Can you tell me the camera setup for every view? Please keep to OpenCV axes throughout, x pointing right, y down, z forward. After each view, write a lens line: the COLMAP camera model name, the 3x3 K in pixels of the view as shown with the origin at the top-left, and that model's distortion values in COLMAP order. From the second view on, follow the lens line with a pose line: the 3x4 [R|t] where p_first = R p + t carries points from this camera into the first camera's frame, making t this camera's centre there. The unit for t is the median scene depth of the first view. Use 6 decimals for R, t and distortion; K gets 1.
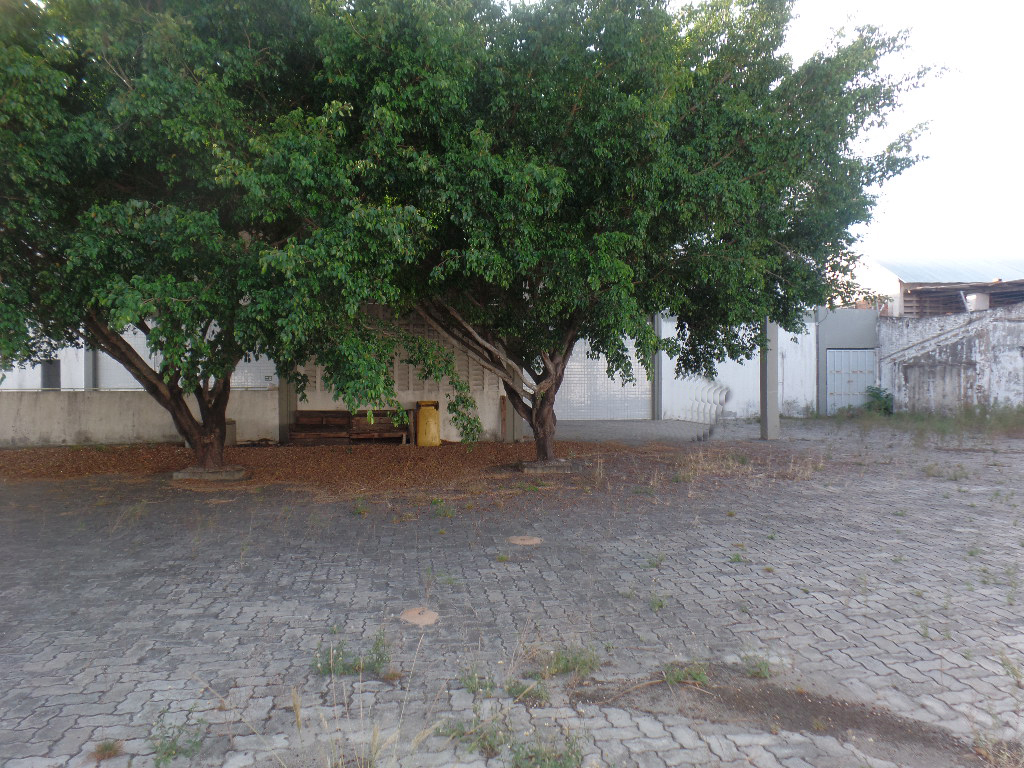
lens RADIAL K [[700.9, 0, 510.8], [0, 700.9, 388.4], [0, 0, 1]] dist [0.001551, 0.002286]
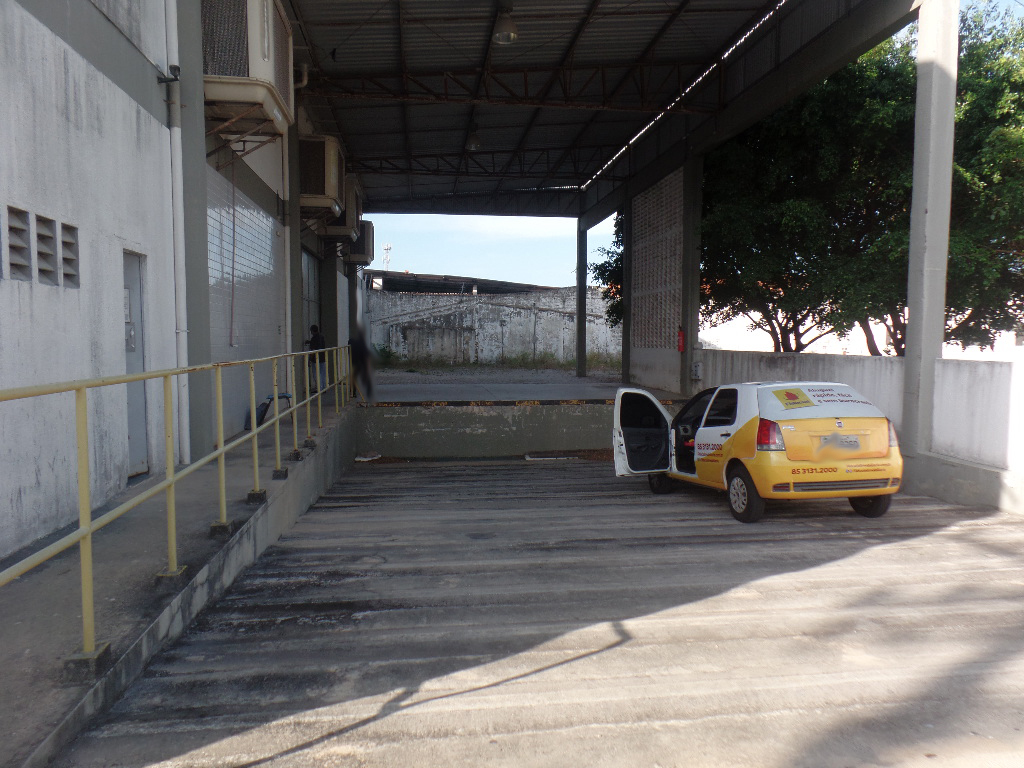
lens RADIAL K [[700.9, 0, 510.8], [0, 700.9, 388.4], [0, 0, 1]] dist [0.001551, 0.002286]
pose [[-0.009318, -0.064847, 0.997852, -0.887747], [-0.000605, 0.997895, 0.064844, -0.002780], [-0.999956, 0.000001, -0.009337, 0.857082]]
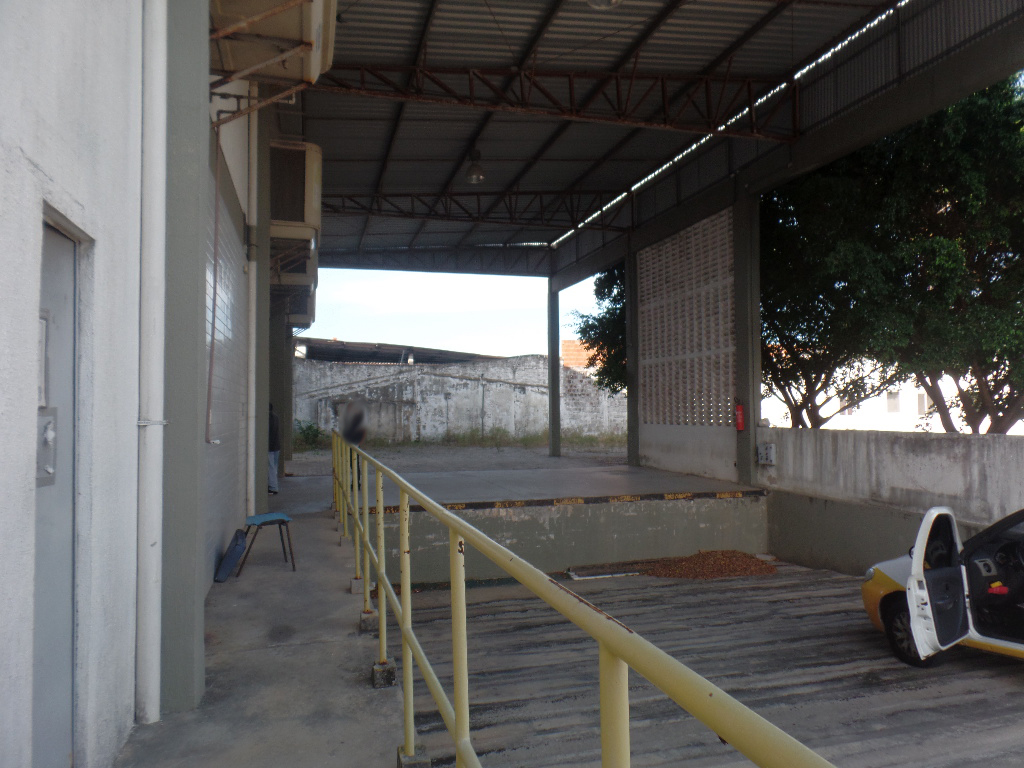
lens RADIAL K [[700.9, 0, 510.8], [0, 700.9, 388.4], [0, 0, 1]] dist [0.001551, 0.002286]
pose [[-0.158115, 0.037617, 0.986704, -0.721350], [0.011103, 0.999279, -0.036317, -0.009113], [-0.987358, 0.005213, -0.158419, 0.953704]]
